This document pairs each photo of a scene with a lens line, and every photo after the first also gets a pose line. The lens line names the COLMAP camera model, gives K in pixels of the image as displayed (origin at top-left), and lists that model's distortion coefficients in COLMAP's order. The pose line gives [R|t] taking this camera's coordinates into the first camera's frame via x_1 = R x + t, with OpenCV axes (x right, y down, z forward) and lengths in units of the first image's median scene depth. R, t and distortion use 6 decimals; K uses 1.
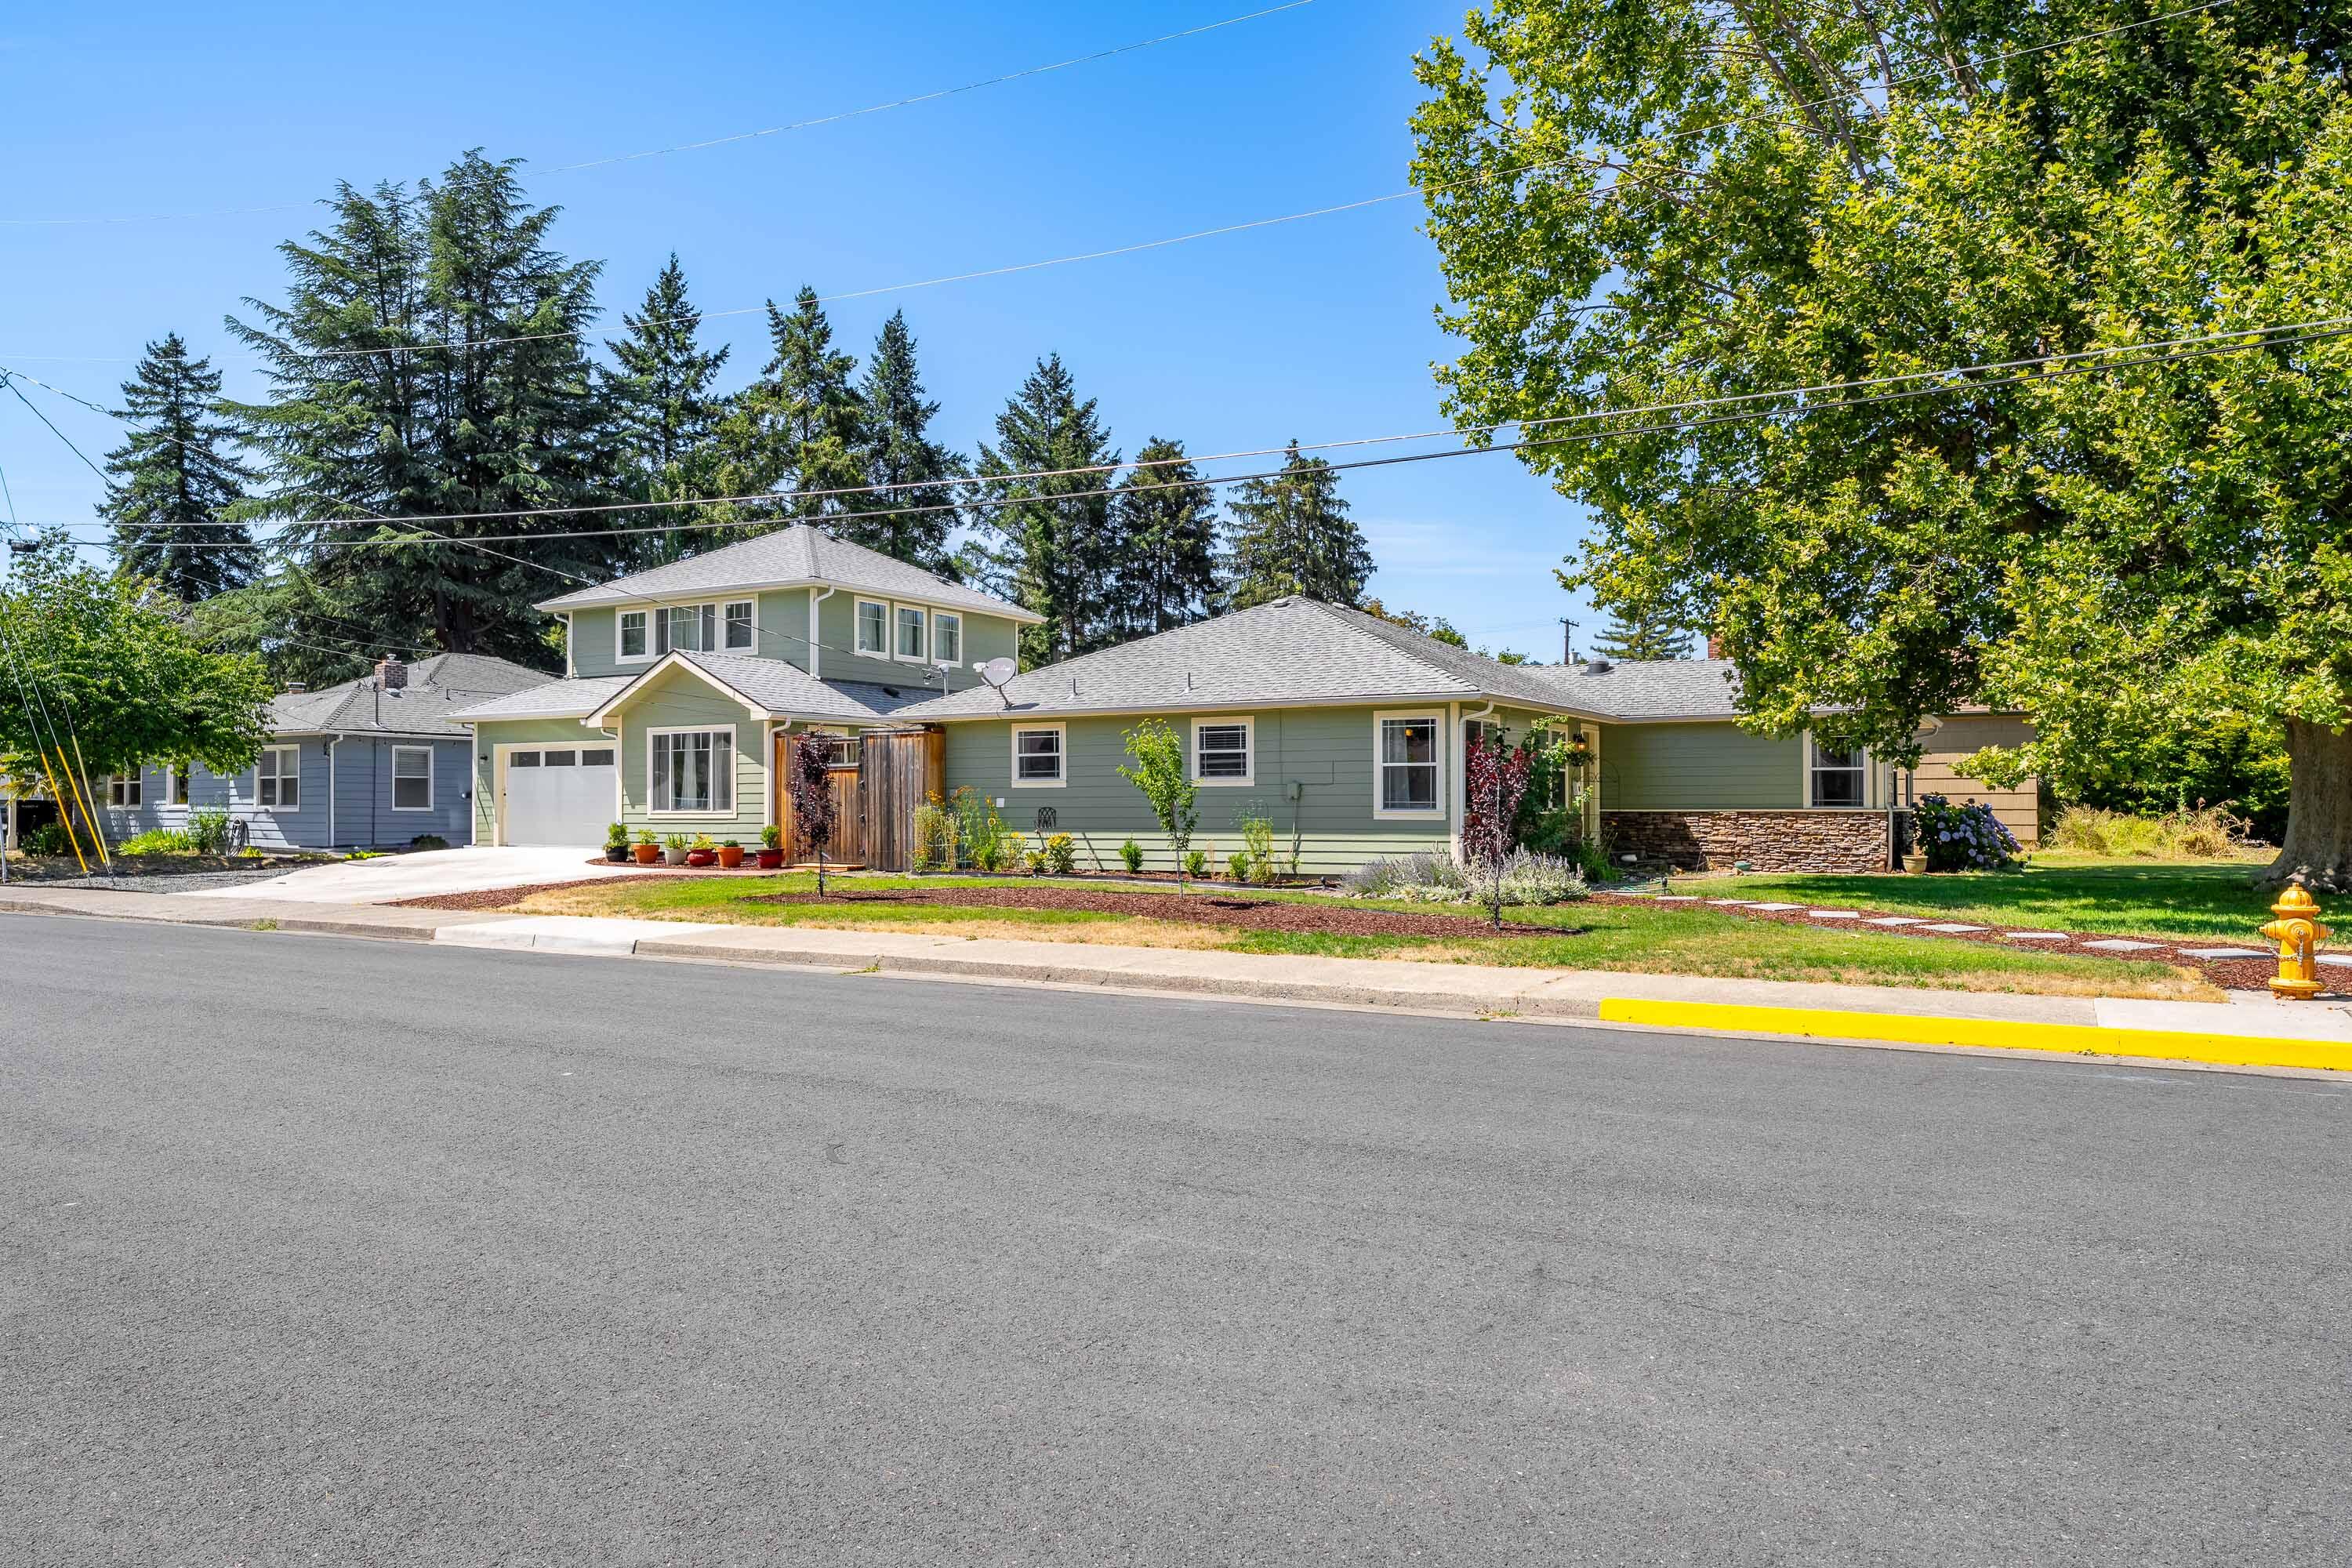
lens RADIAL K [[1624.6, 0, 1175.7], [0, 1624.6, 784.9], [0, 0, 1]] dist [-0.006356, 0.002397]
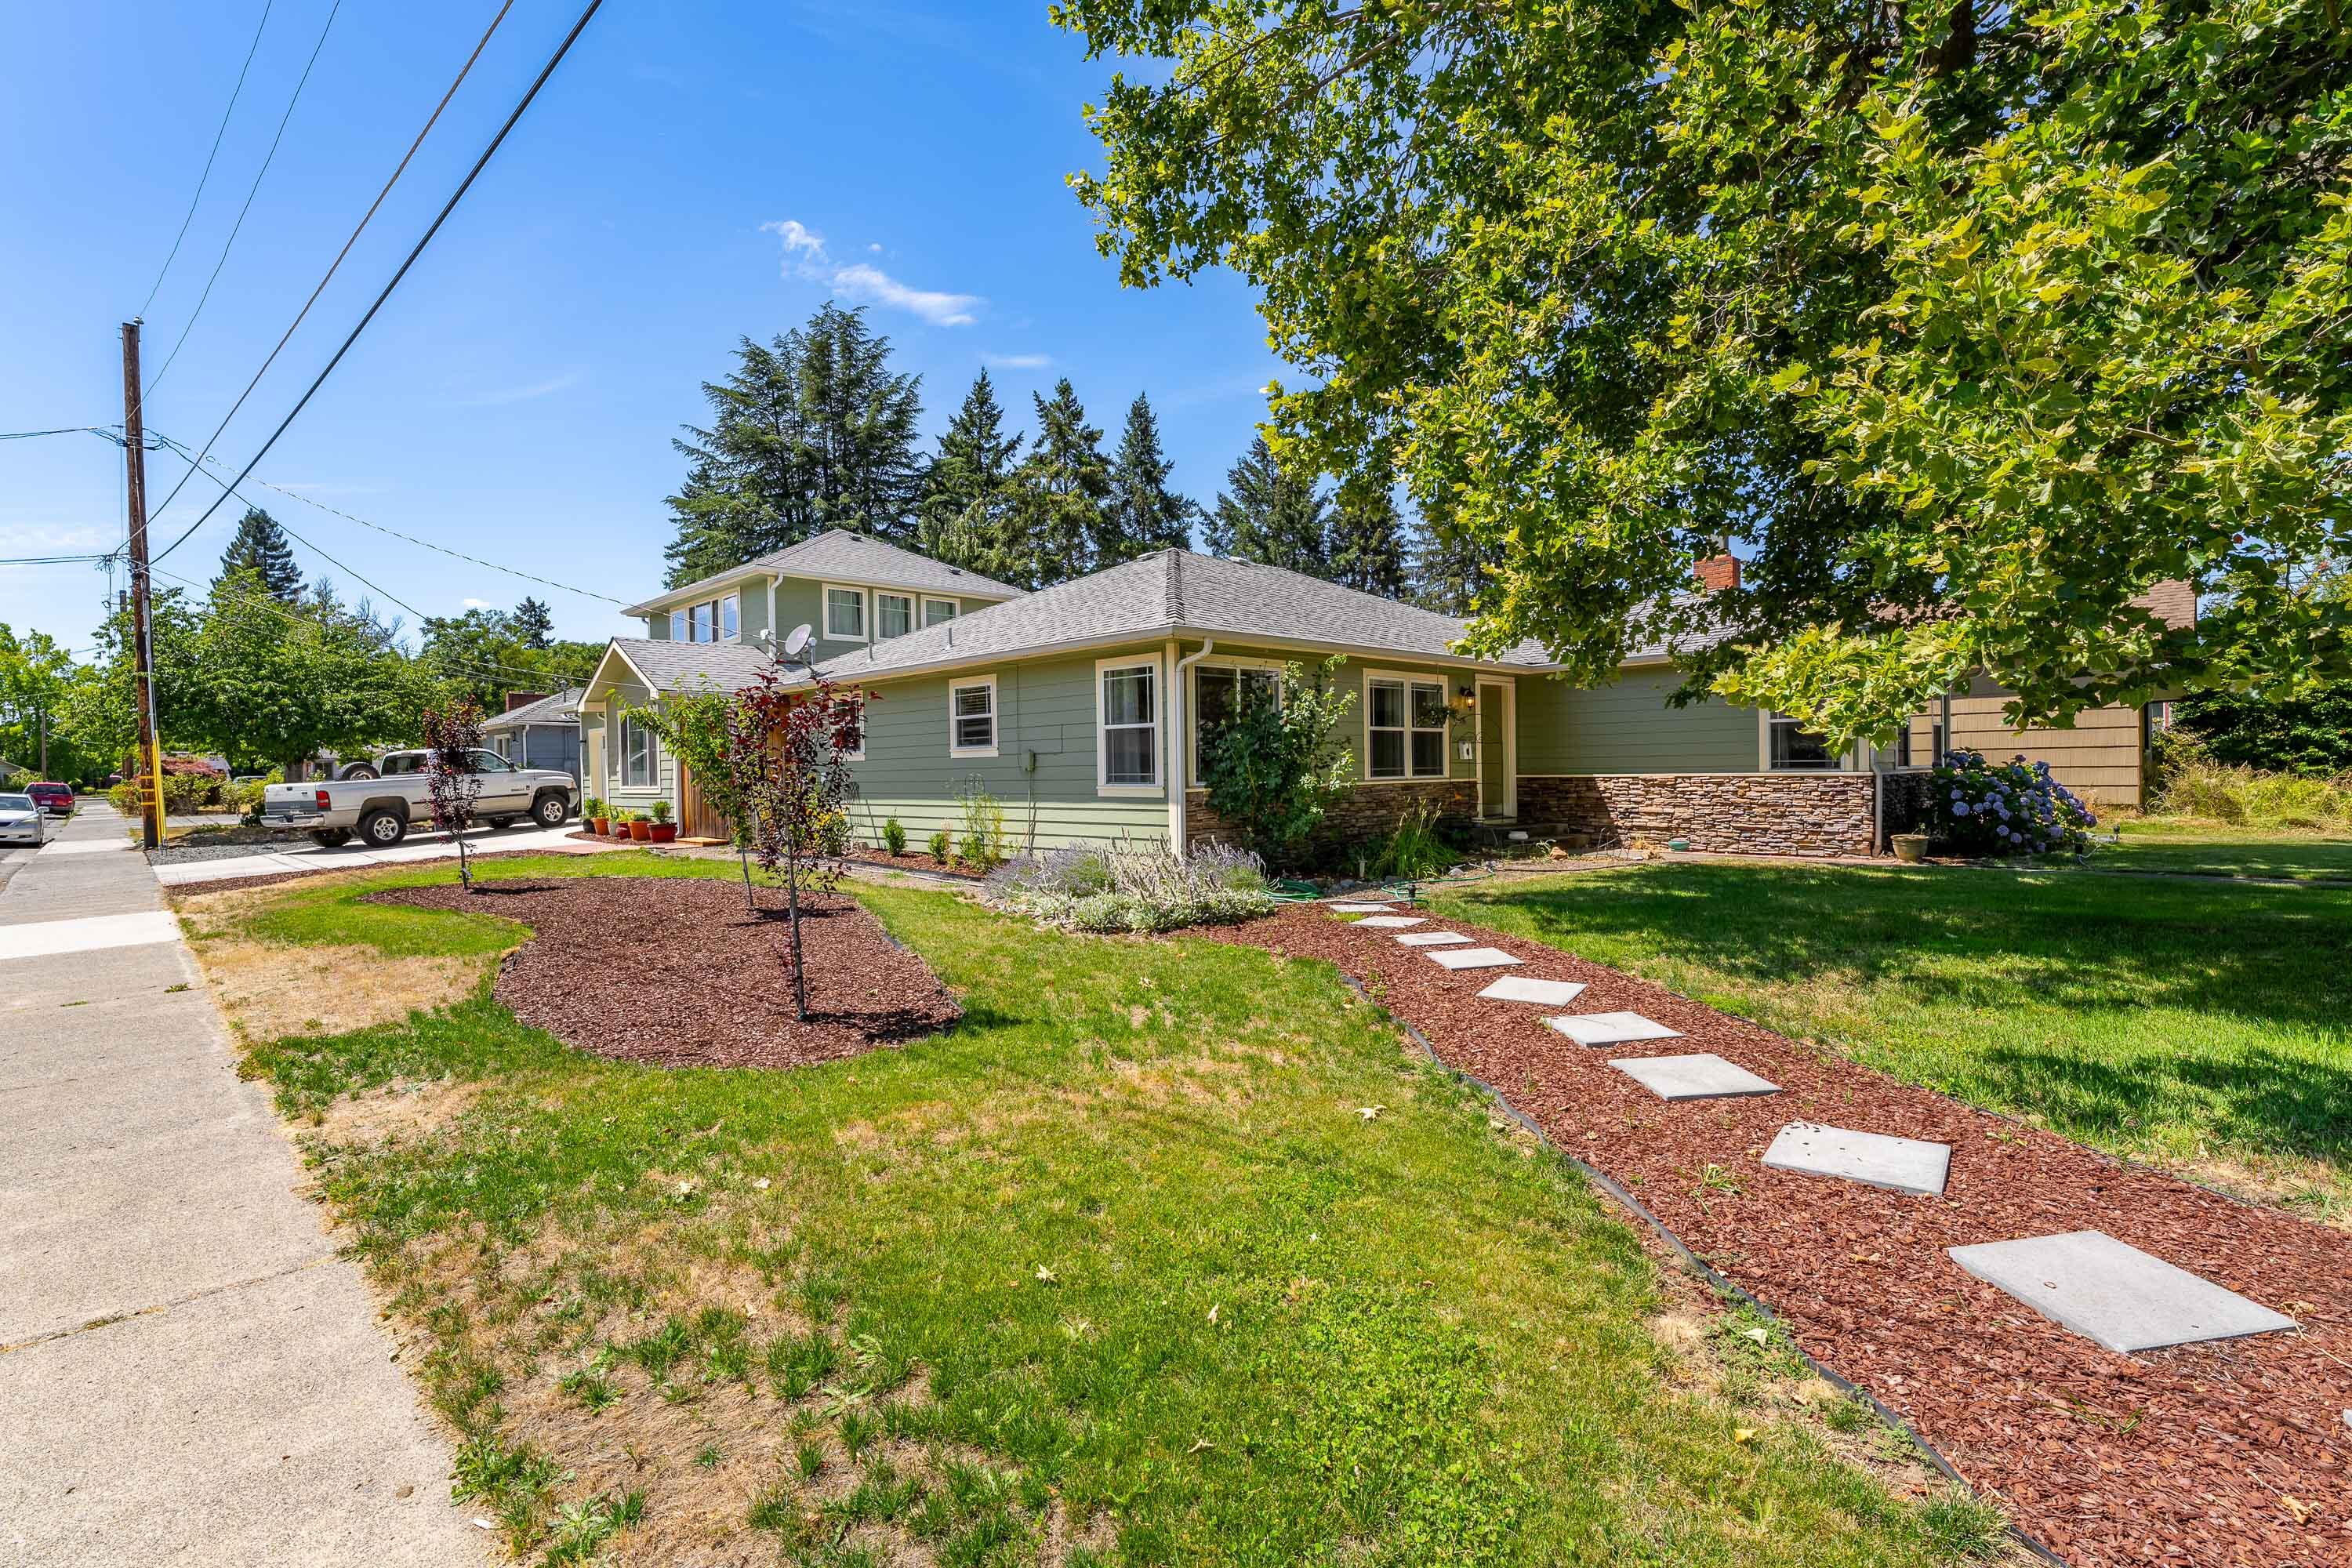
lens RADIAL K [[1088.3, 0, 1176.3], [0, 1088.3, 790.2], [0, 0, 1]] dist [-0.003687, -0.000472]
pose [[0.962421, -0.008103, -0.271441, 0.105428], [0.017710, 0.999300, 0.032964, 0.000450], [0.270984, -0.036532, 0.961890, 0.171414]]
